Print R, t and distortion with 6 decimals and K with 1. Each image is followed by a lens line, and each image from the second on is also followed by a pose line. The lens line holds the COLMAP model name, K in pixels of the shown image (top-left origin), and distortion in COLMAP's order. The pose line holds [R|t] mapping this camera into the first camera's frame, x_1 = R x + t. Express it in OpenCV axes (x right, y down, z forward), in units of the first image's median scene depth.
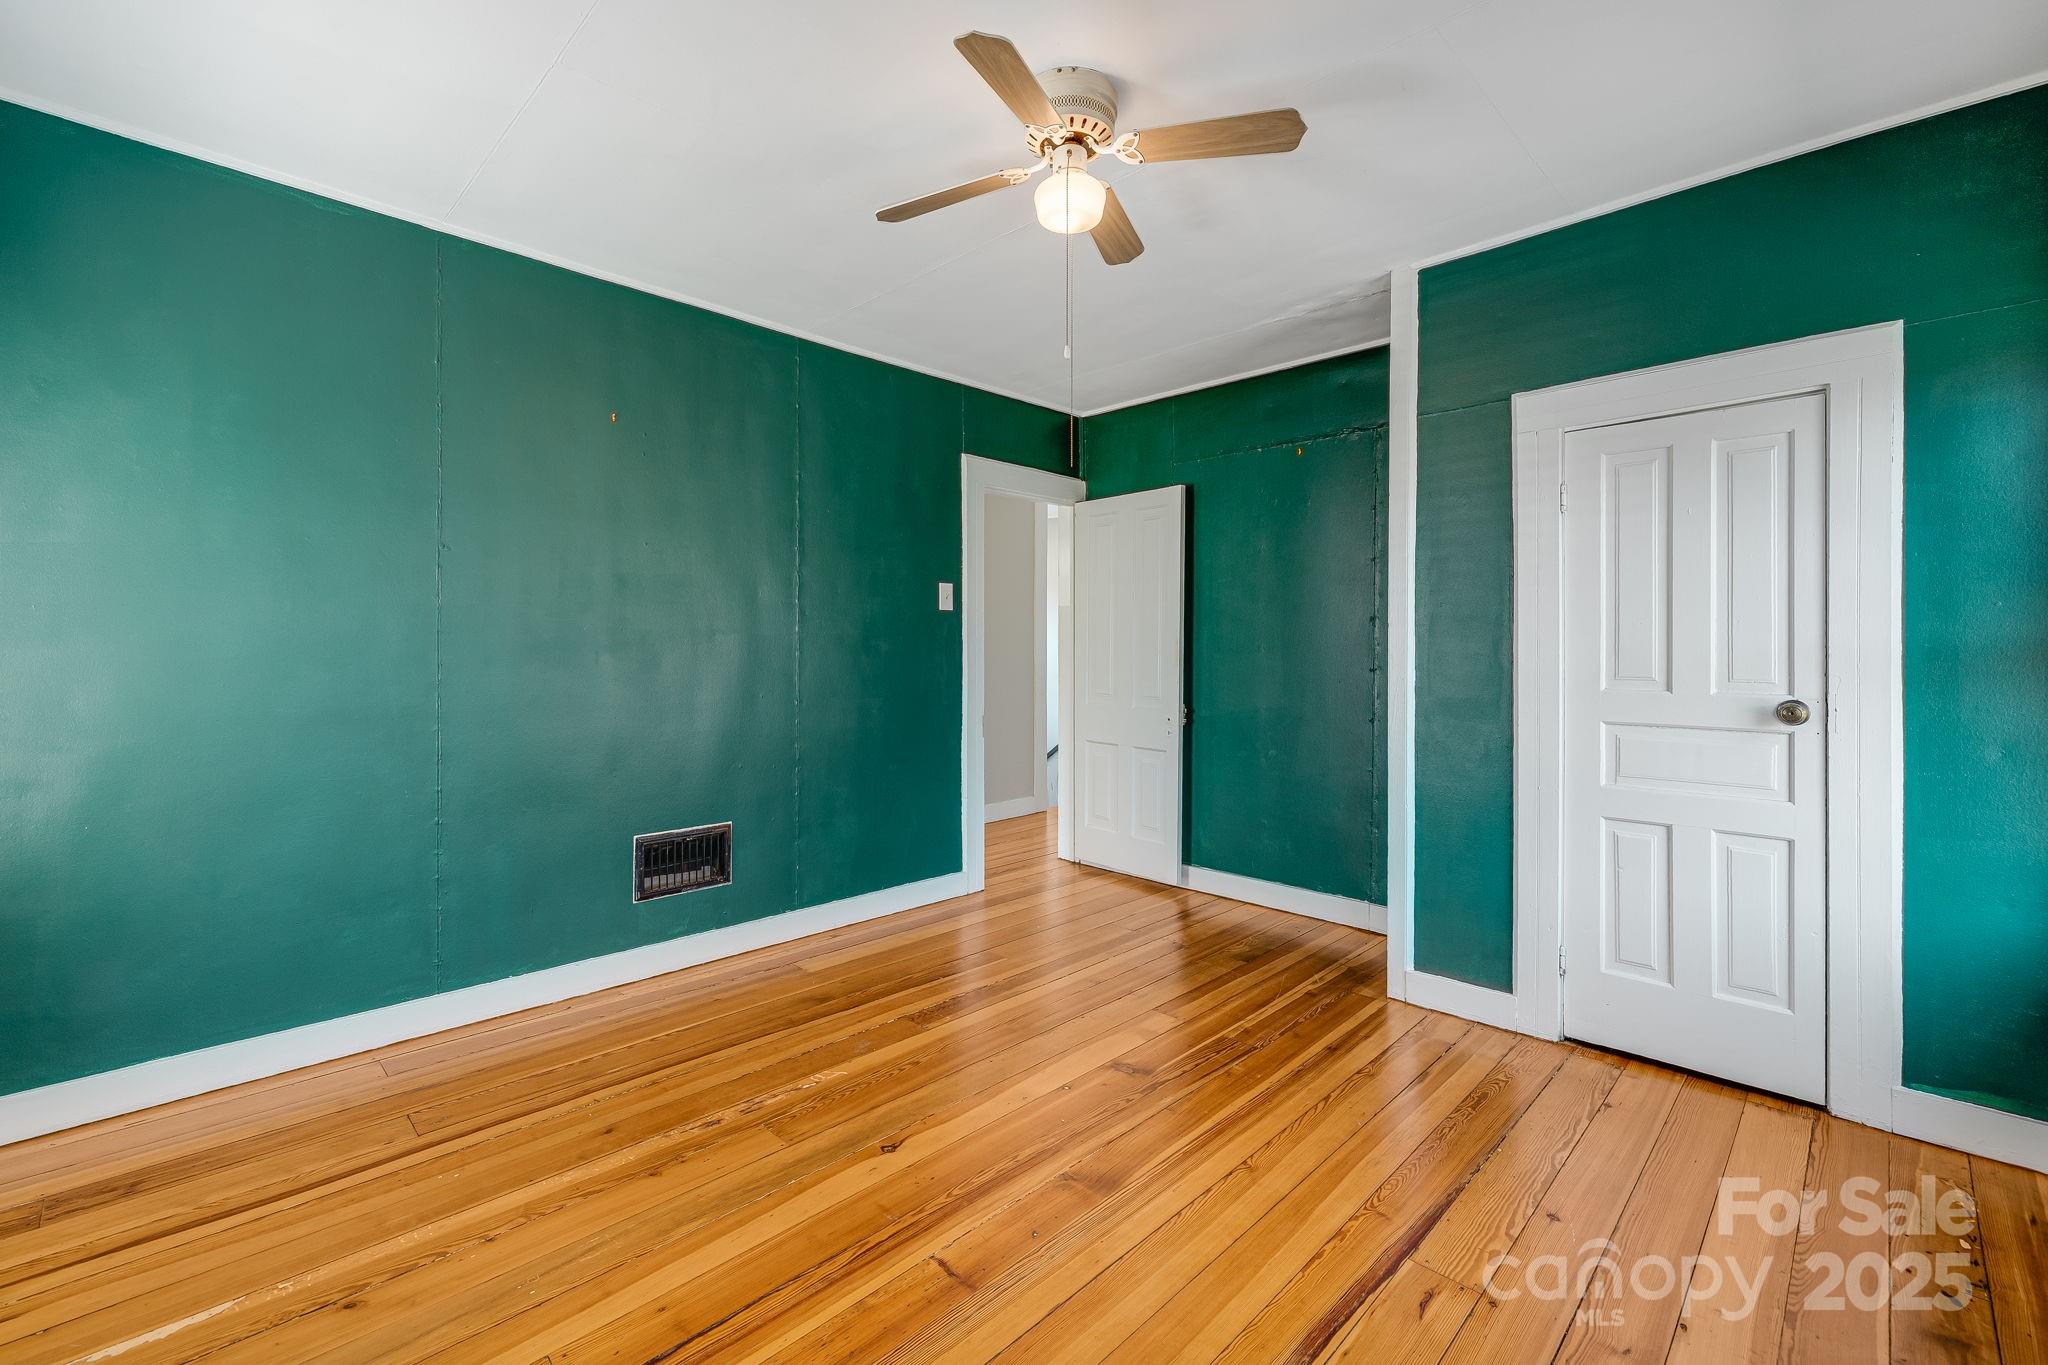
lens RADIAL K [[875.1, 0, 1022.7], [0, 875.1, 653.7], [0, 0, 1]] dist [0.000744, 0.005233]
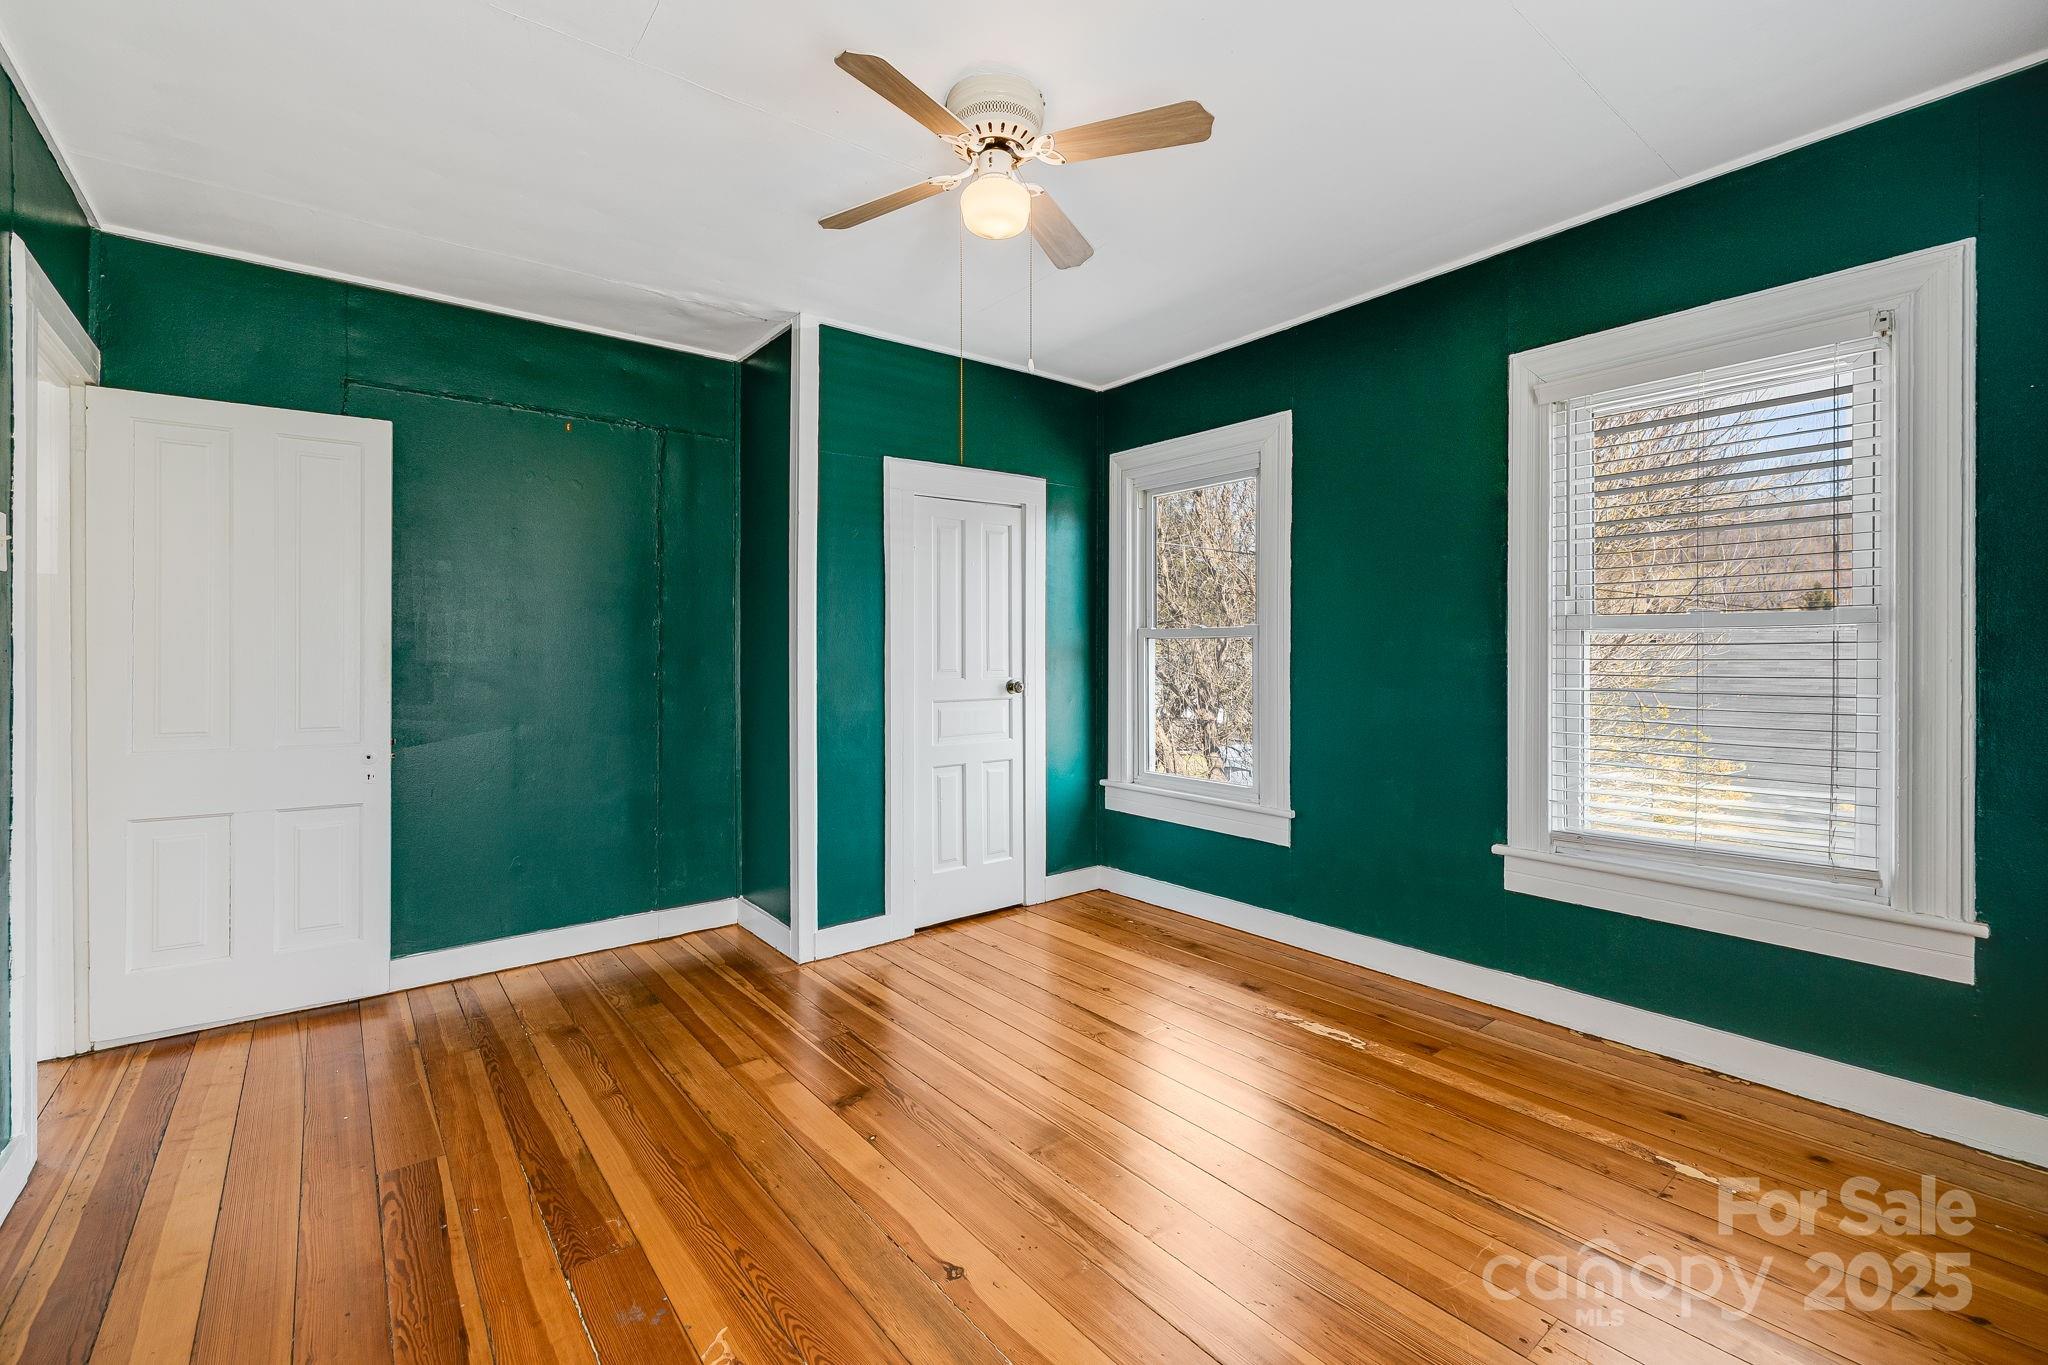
lens RADIAL K [[875.1, 0, 1022.7], [0, 875.1, 653.7], [0, 0, 1]] dist [0.000744, 0.005233]
pose [[0.123947, -0.005368, 0.992274, -0.736221], [0.010654, 0.999935, 0.004079, -0.004601], [-0.992232, 0.010066, 0.123996, 0.654648]]
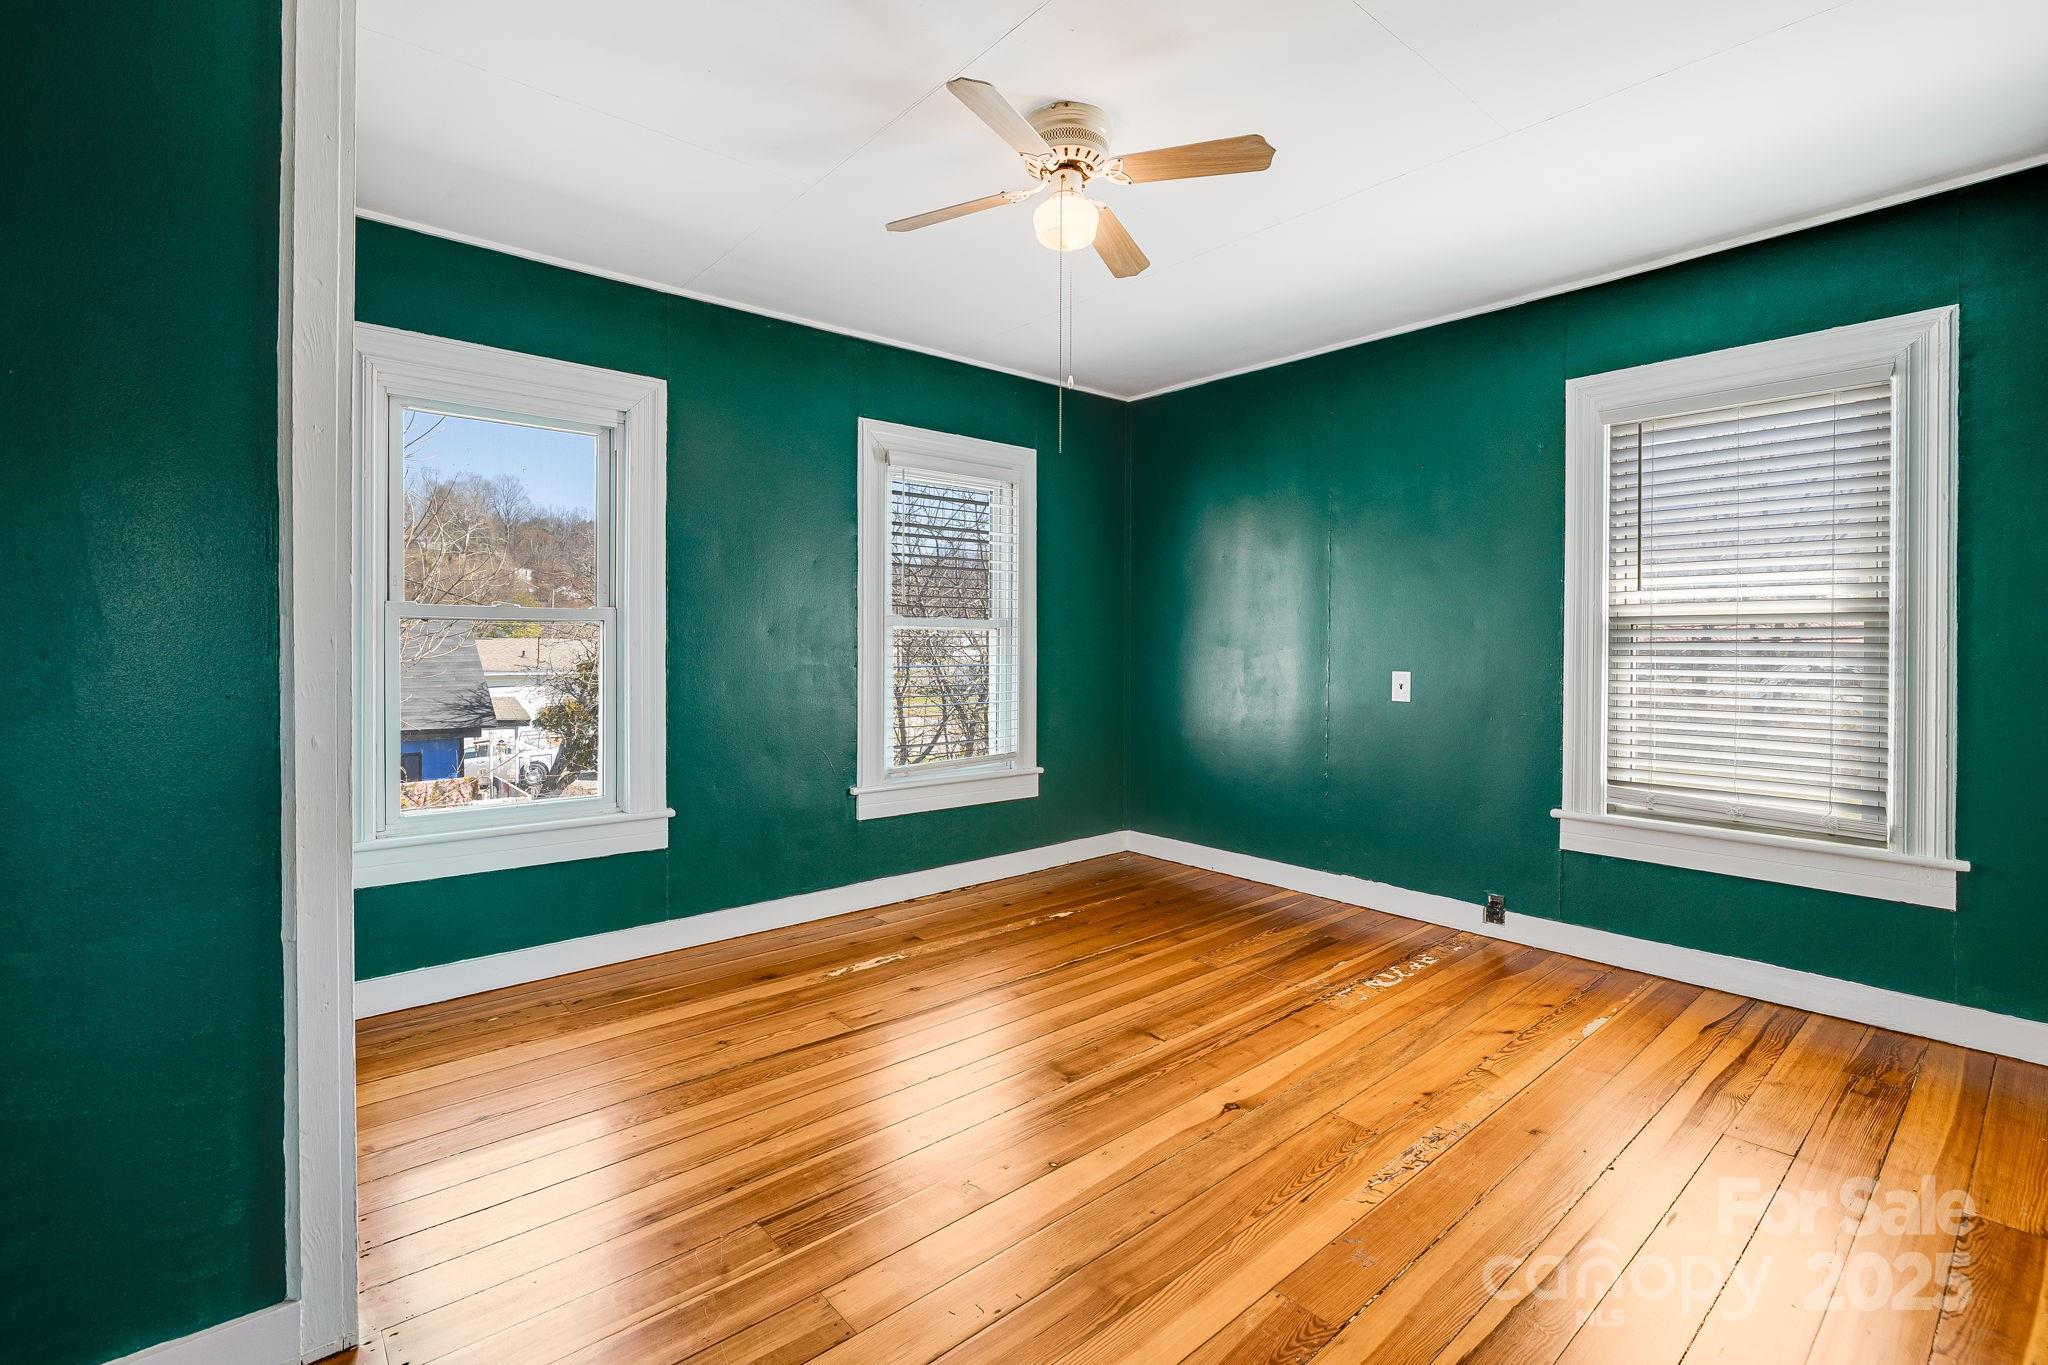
lens RADIAL K [[930.8, 0, 1023.3], [0, 930.8, 652.5], [0, 0, 1]] dist [0.000187, 0.000443]
pose [[-0.996940, -0.003578, 0.078085, 0.010111], [-0.002329, 0.999868, 0.016080, -0.002427], [-0.078132, 0.015849, -0.996817, 1.674899]]
